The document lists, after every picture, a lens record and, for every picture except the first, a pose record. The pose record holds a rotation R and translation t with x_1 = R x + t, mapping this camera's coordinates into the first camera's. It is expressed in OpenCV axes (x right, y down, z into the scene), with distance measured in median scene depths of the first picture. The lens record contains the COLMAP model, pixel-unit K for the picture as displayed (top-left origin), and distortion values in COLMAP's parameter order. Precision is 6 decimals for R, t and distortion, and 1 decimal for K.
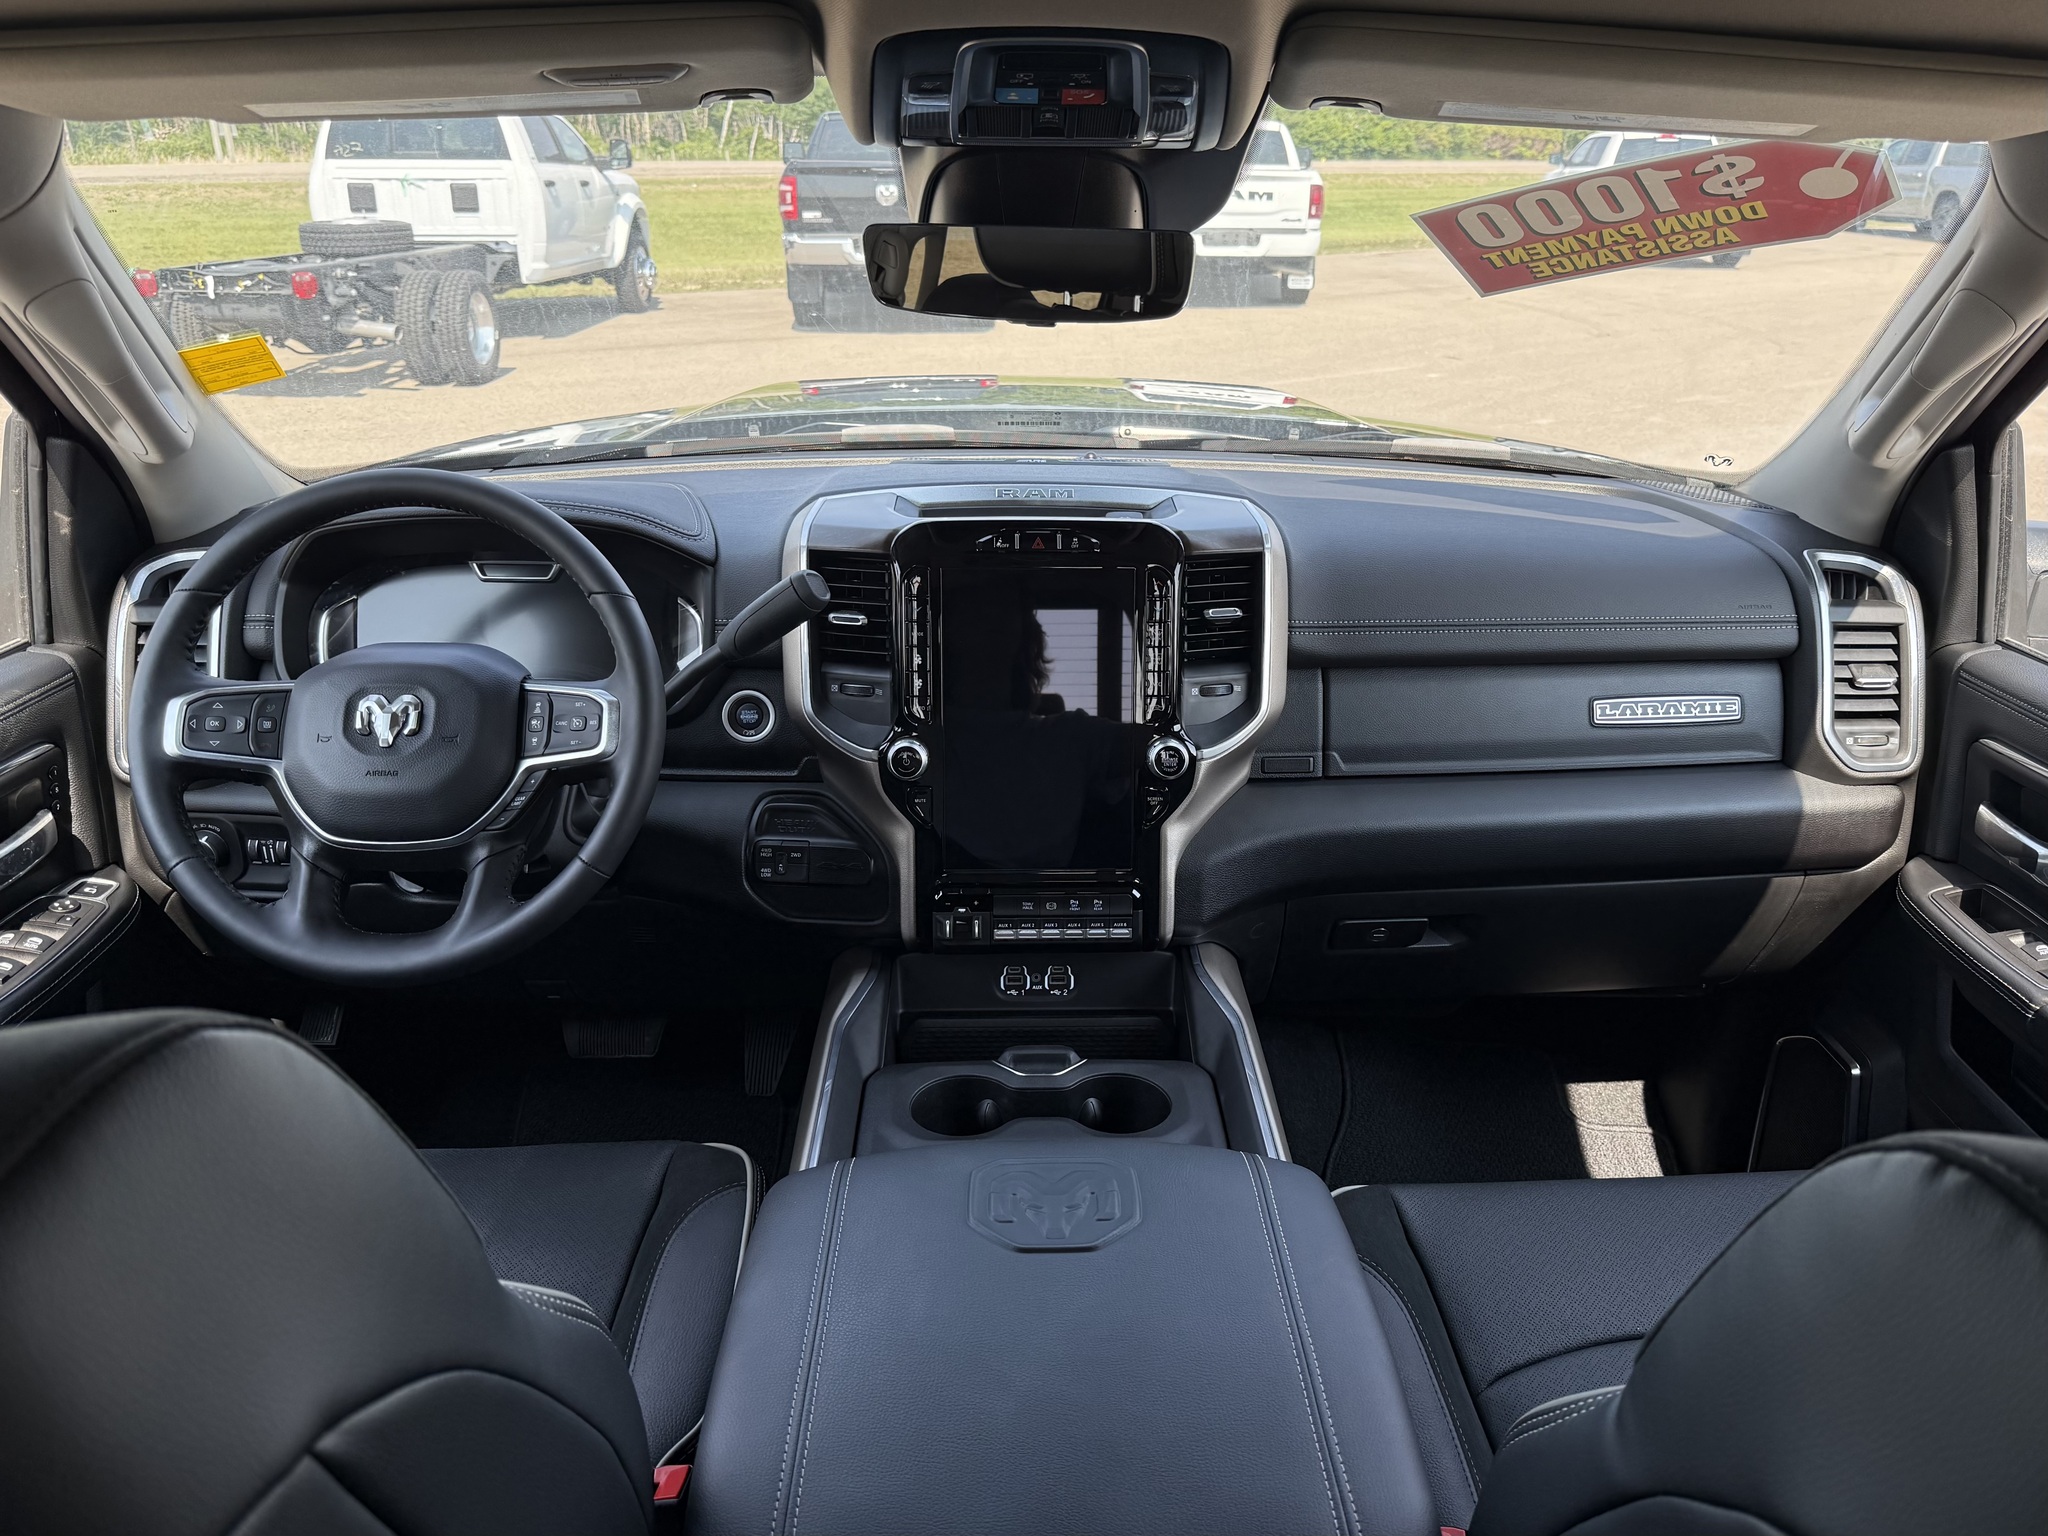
lens RADIAL K [[1470.1, 0, 1091.6], [0, 1470.1, 761.3], [0, 0, 1]] dist [-0.001557, -0.019536]
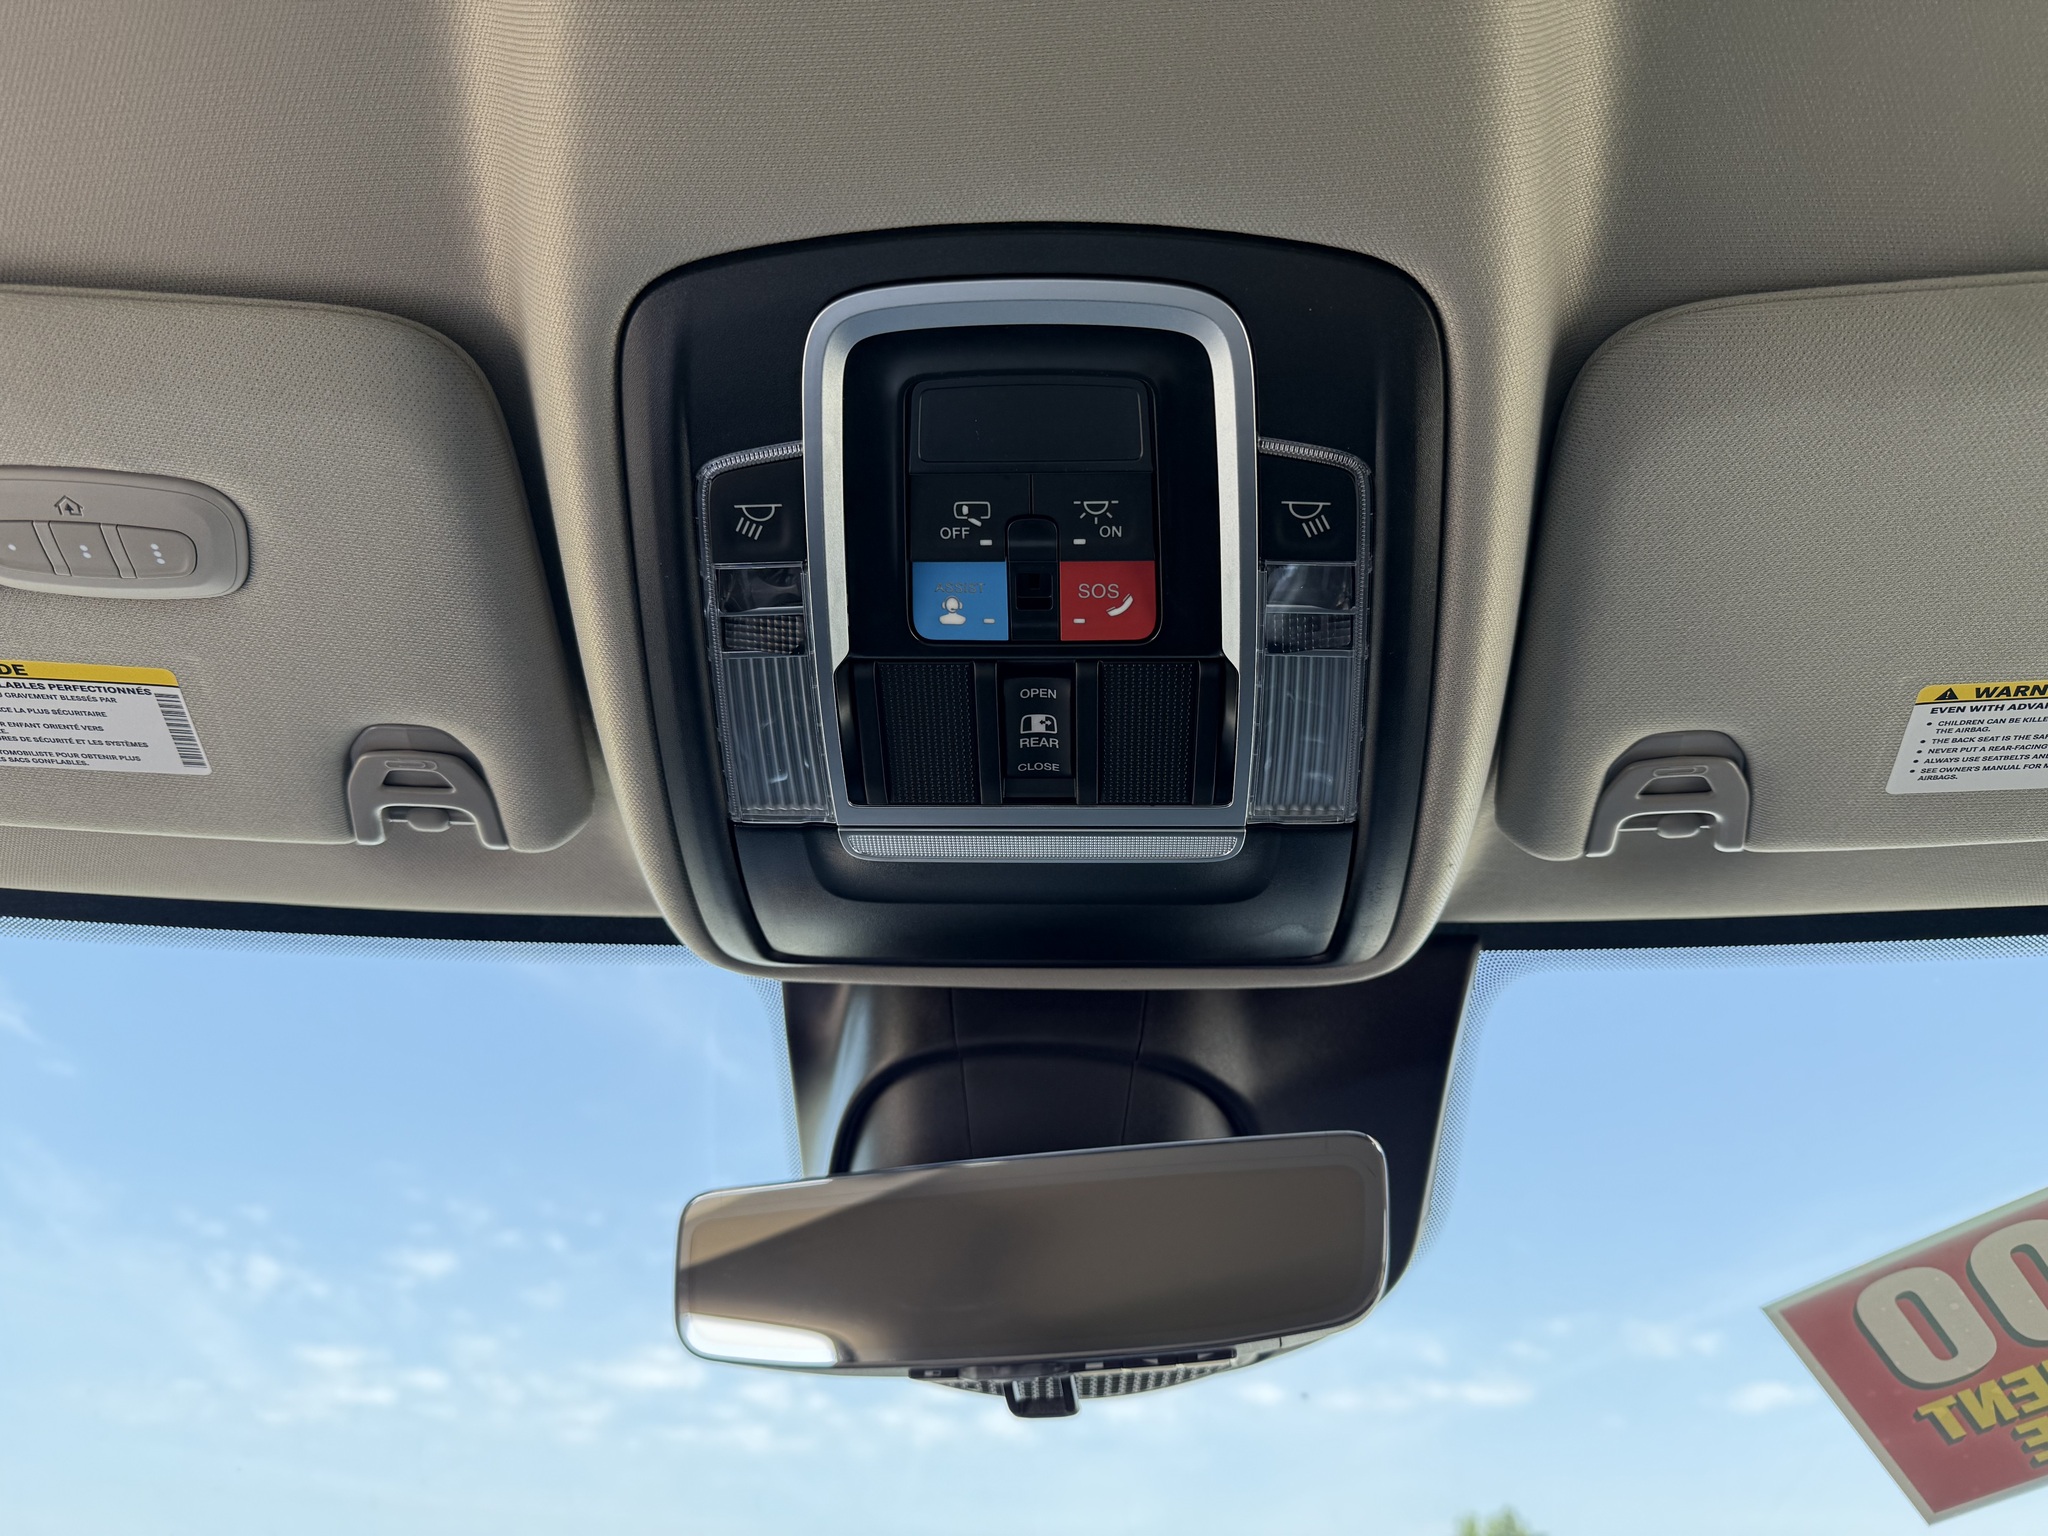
lens RADIAL K [[1470.1, 0, 1091.6], [0, 1470.1, 761.3], [0, 0, 1]] dist [-0.001557, -0.019536]
pose [[0.998168, -0.025113, -0.055053, 0.008635], [-0.031872, 0.555166, -0.831129, -0.033996], [0.051436, 0.831360, 0.553348, 0.526348]]
